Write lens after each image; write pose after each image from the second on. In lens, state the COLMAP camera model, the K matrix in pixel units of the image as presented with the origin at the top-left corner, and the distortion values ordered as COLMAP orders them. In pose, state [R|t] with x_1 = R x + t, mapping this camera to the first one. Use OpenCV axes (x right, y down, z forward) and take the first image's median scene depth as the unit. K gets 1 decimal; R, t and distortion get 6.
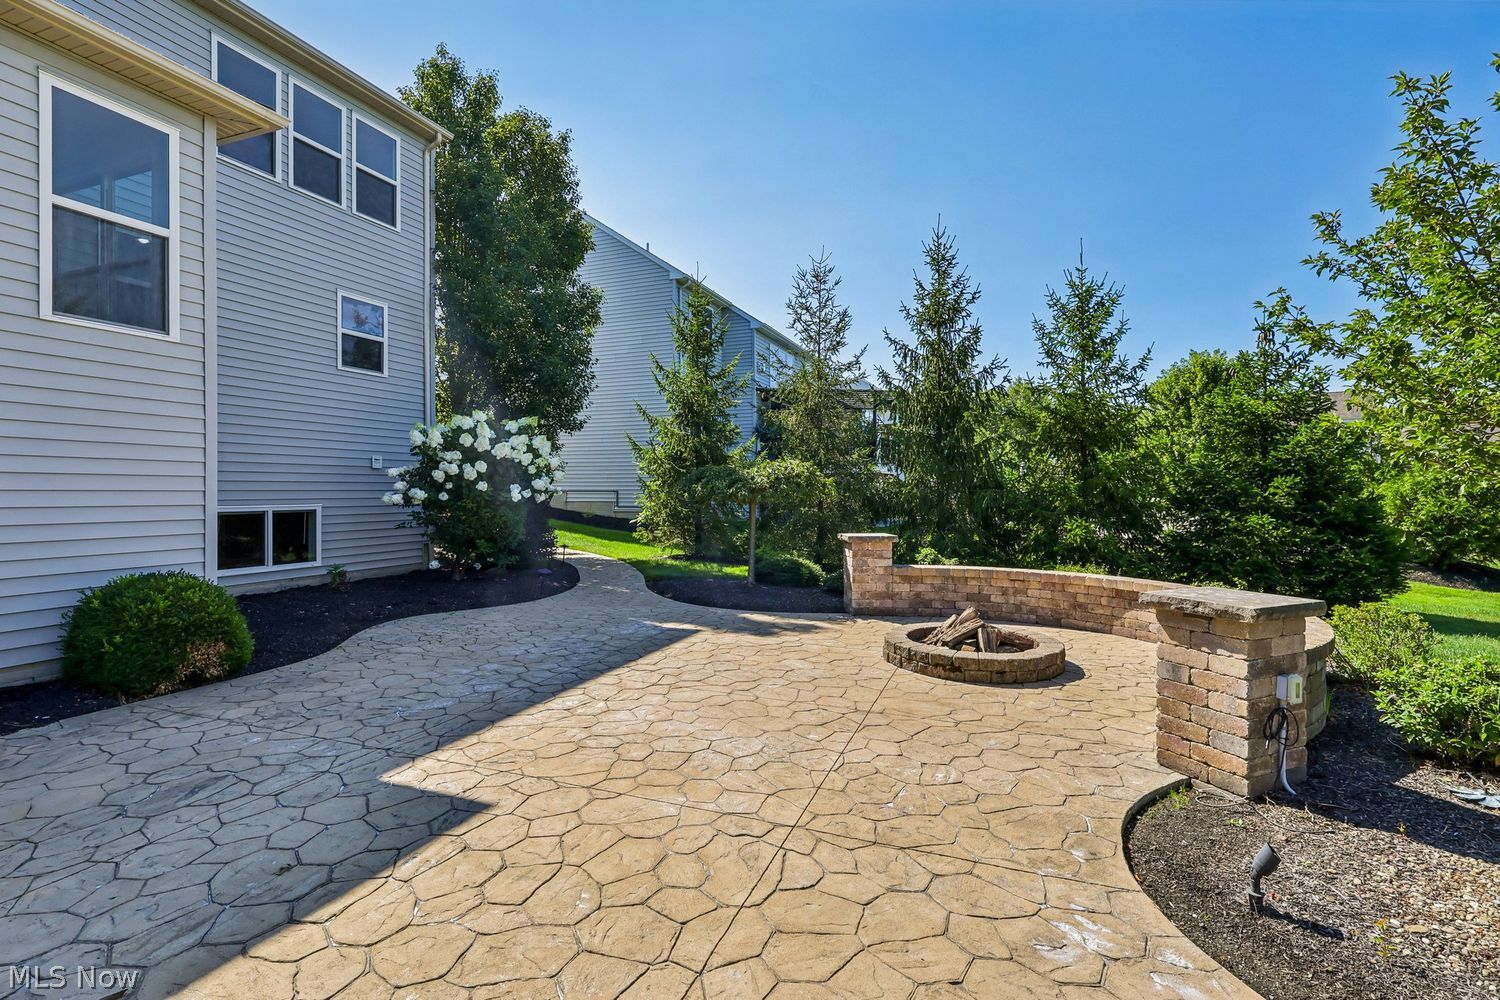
lens RADIAL K [[702.7, 0, 752.1], [0, 702.7, 497.1], [0, 0, 1]] dist [-0.001332, 0.001220]
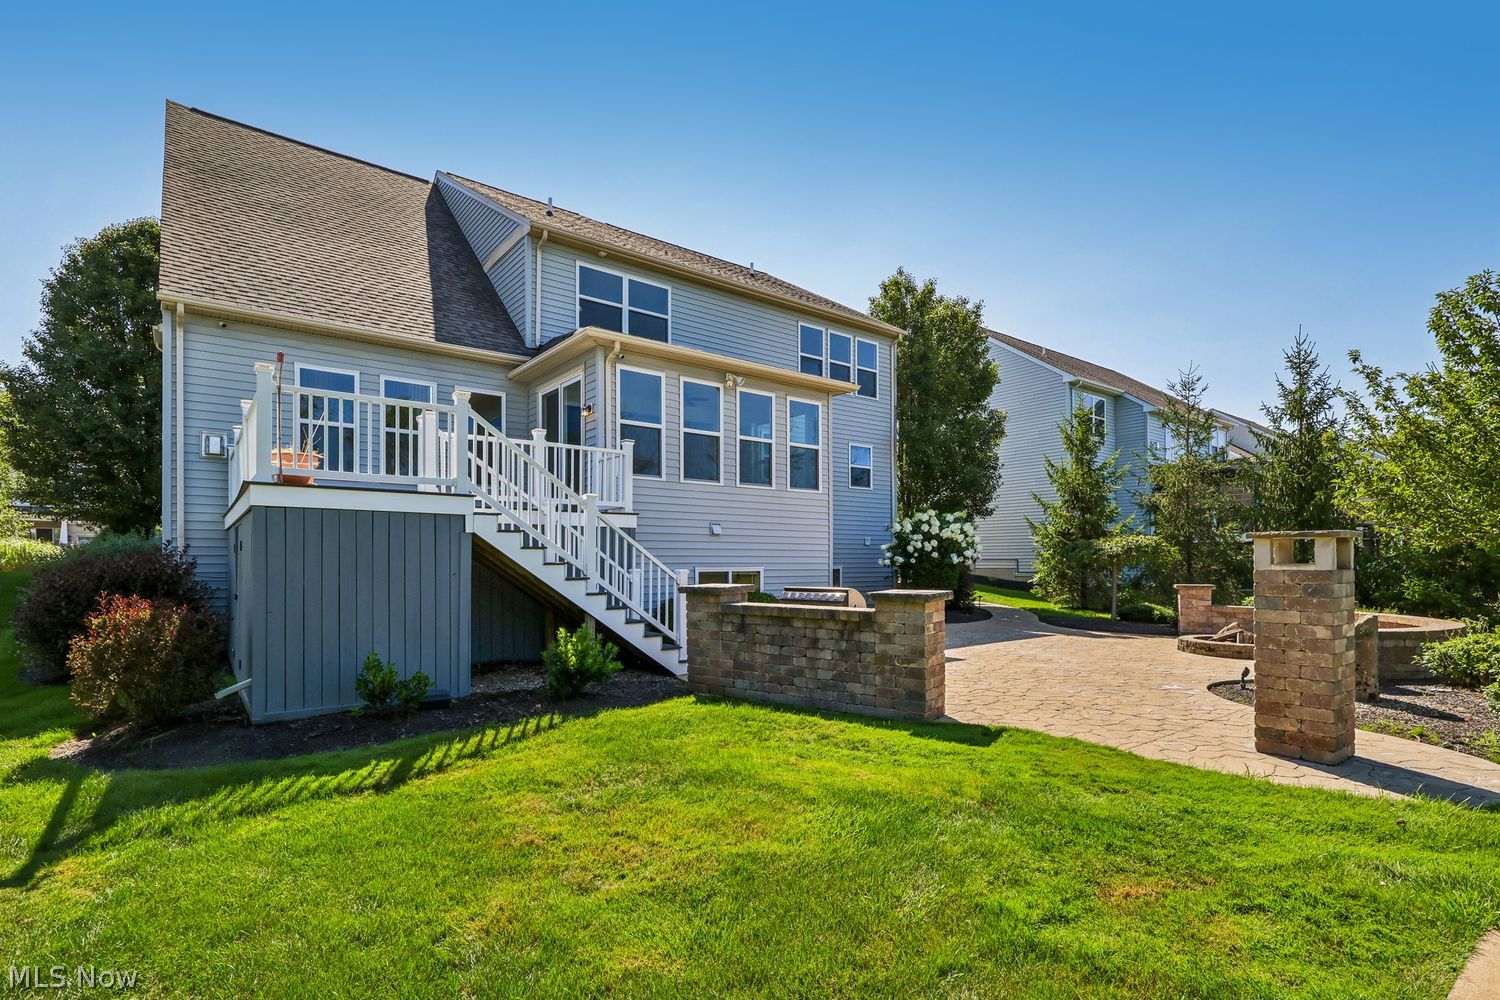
lens RADIAL K [[702.7, 0, 753.4], [0, 702.7, 562.6], [0, 0, 1]] dist [-0.001332, 0.001220]
pose [[0.854093, -0.002017, -0.520116, 0.111728], [-0.002398, 0.999967, -0.007815, 0.015807], [0.520115, 0.007922, 0.854060, -0.609264]]
